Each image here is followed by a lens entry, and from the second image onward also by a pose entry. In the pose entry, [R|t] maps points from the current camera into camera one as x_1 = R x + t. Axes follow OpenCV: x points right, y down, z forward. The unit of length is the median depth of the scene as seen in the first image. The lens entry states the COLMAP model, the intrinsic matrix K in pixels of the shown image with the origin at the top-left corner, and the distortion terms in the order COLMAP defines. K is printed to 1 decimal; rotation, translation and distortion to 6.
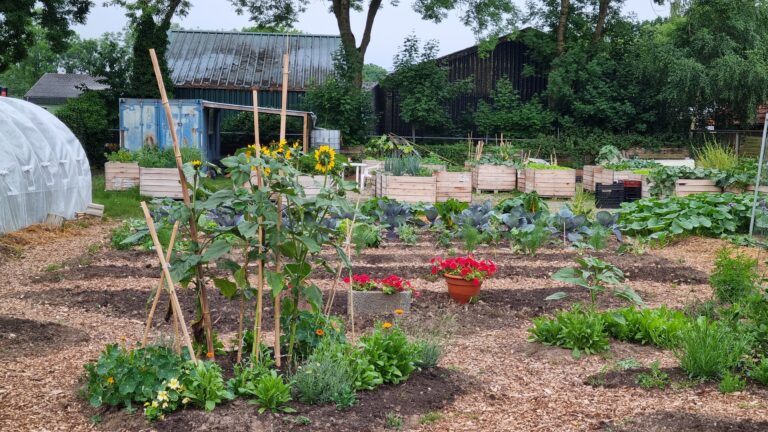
lens RADIAL K [[1183.3, 0, 384.0], [0, 1183.3, 216.0], [0, 0, 1]] dist [0.248975, 0.010287]
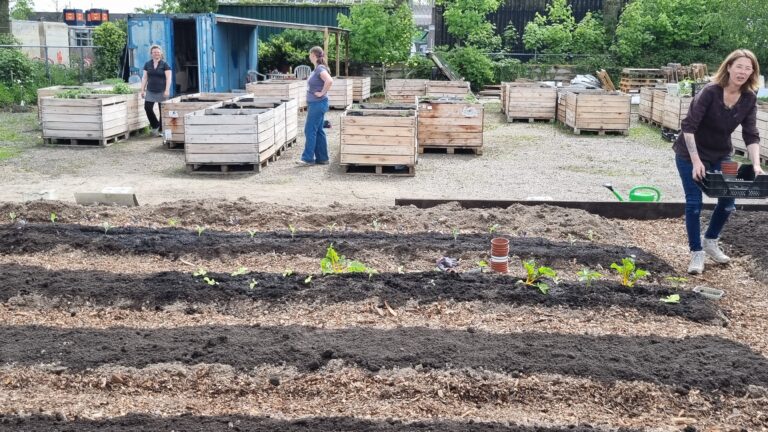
lens RADIAL K [[855.9, 0, 375.8], [0, 855.9, 216.1], [0, 0, 1]] dist [0.024579, 0.039292]
pose [[0.992654, 0.015752, -0.119956, 0.059481], [-0.000852, 0.992373, 0.123265, -0.027567], [0.120983, -0.122257, 0.985097, 0.391214]]
